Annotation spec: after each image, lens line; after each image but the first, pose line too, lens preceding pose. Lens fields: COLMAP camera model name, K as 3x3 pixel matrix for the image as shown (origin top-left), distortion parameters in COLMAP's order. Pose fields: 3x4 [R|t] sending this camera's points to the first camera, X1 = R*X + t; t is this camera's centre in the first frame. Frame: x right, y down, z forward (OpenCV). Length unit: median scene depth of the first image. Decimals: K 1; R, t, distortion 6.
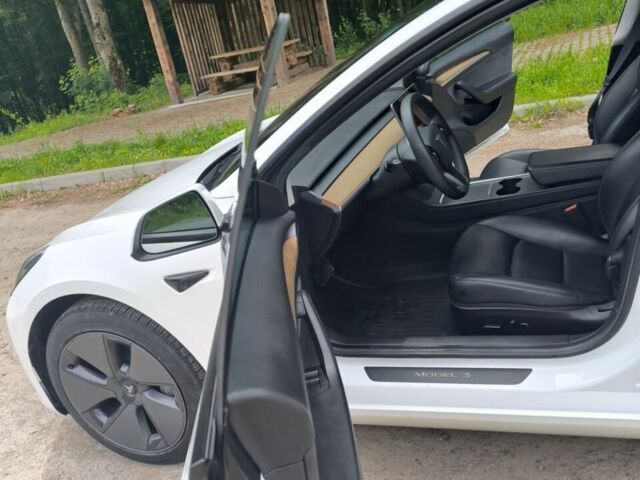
lens RADIAL K [[582.4, 0, 320.0], [0, 582.4, 240.0], [0, 0, 1]] dist [0.007473, -0.004027]
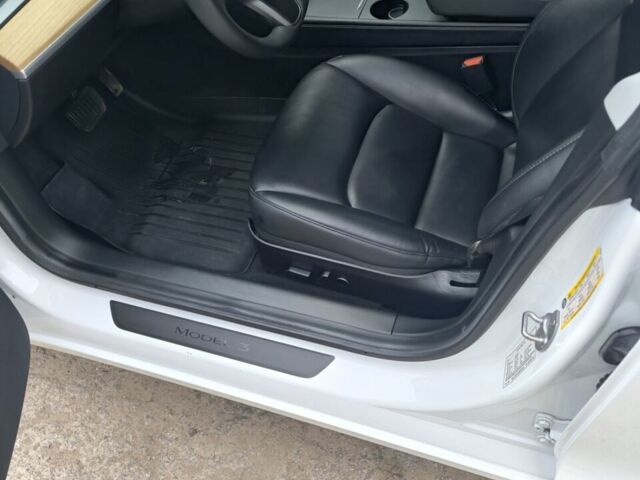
lens RADIAL K [[582.4, 0, 320.0], [0, 582.4, 240.0], [0, 0, 1]] dist [0.007473, -0.004027]
pose [[0.987868, 0.059726, 0.143353, 0.207751], [-0.121243, 0.873434, 0.471606, -0.183050], [-0.097042, -0.483265, 0.870079, 0.411799]]
